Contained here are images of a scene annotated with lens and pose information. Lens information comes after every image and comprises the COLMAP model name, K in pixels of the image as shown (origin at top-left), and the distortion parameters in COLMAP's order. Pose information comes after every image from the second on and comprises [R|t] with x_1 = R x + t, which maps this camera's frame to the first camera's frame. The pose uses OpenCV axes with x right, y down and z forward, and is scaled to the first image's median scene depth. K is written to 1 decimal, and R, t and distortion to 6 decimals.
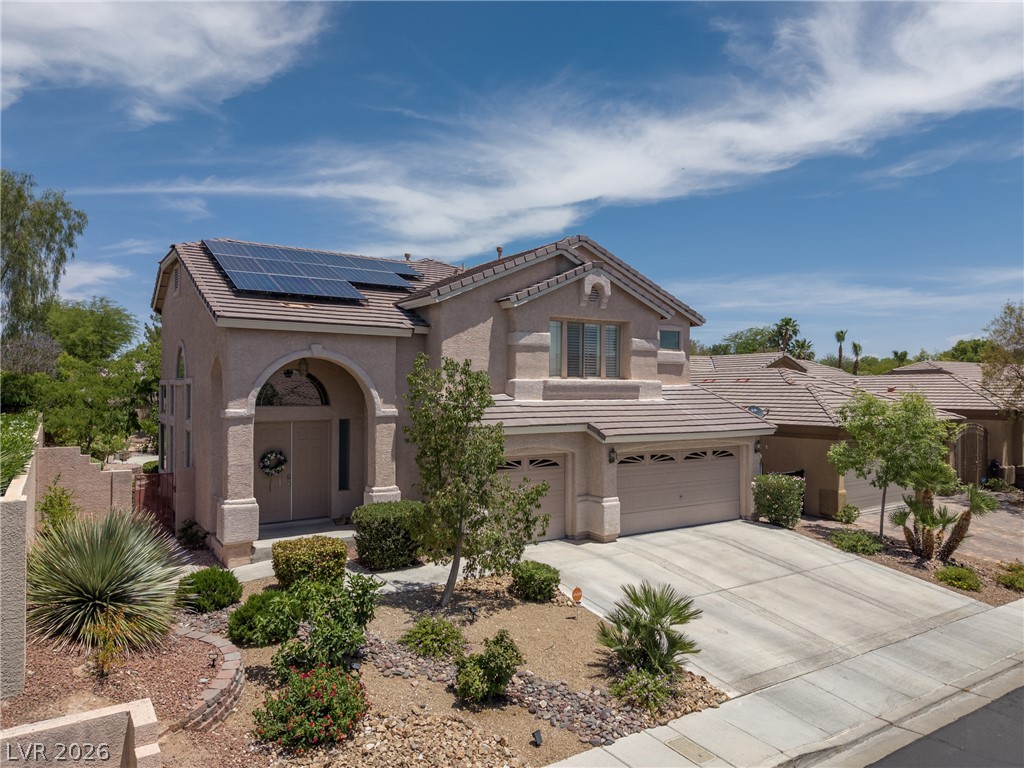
lens RADIAL K [[687.1, 0, 515.5], [0, 687.1, 384.2], [0, 0, 1]] dist [0.020334, -0.015987]
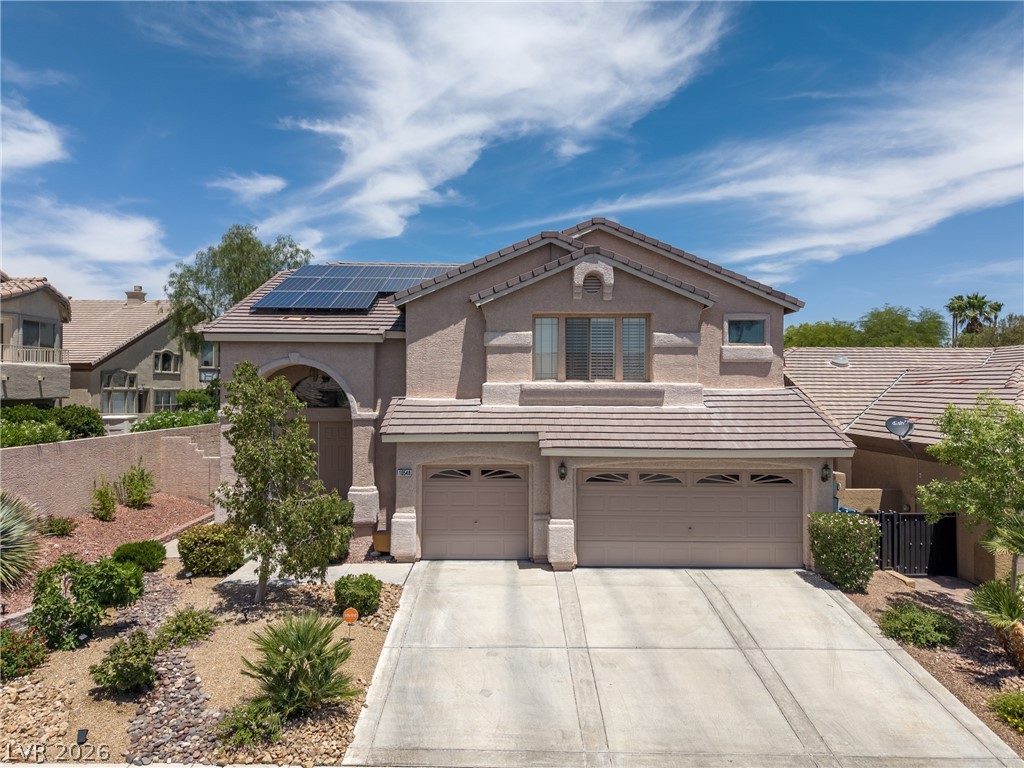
lens RADIAL K [[679.1, 0, 512.0], [0, 679.1, 384.0], [0, 0, 1]] dist [-0.012912, 0.000377]
pose [[0.837563, -0.003065, -0.546332, 0.541482], [0.003065, 0.999995, -0.000911, -0.005064], [0.546332, -0.000912, 0.837568, 0.247239]]
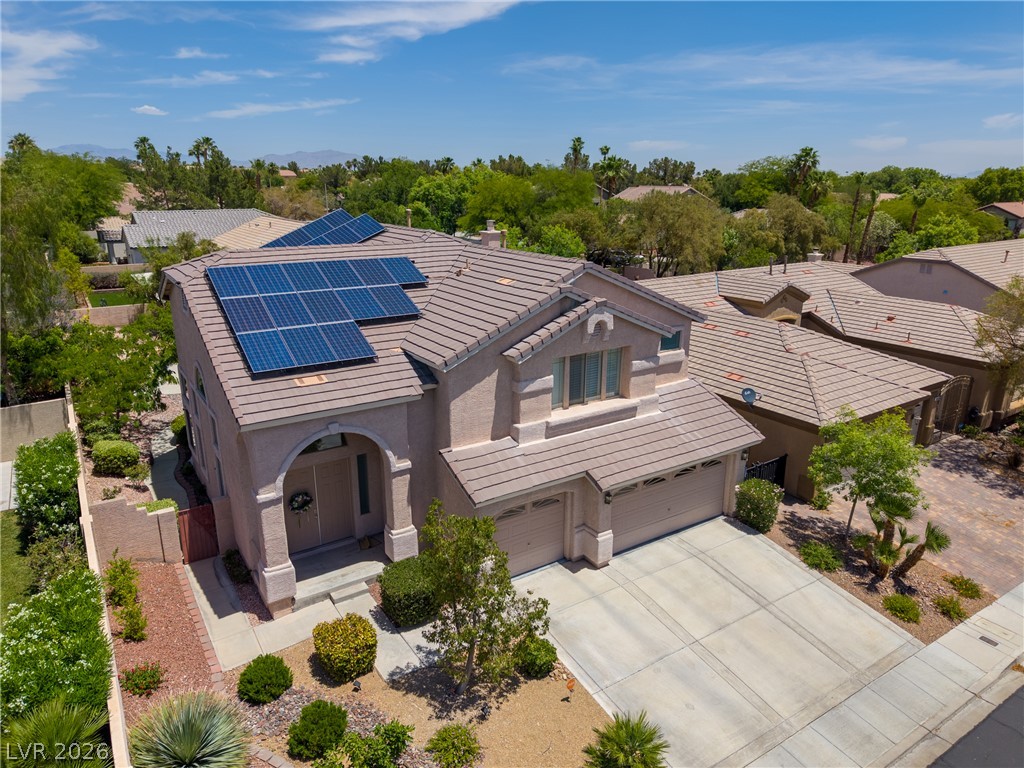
lens RADIAL K [[687.1, 0, 515.5], [0, 687.1, 384.2], [0, 0, 1]] dist [0.020334, -0.015987]
pose [[0.999983, 0.001182, -0.005627, -0.000757], [0.000522, 0.955924, 0.293613, -0.385066], [0.005726, -0.293611, 0.955908, 0.000910]]
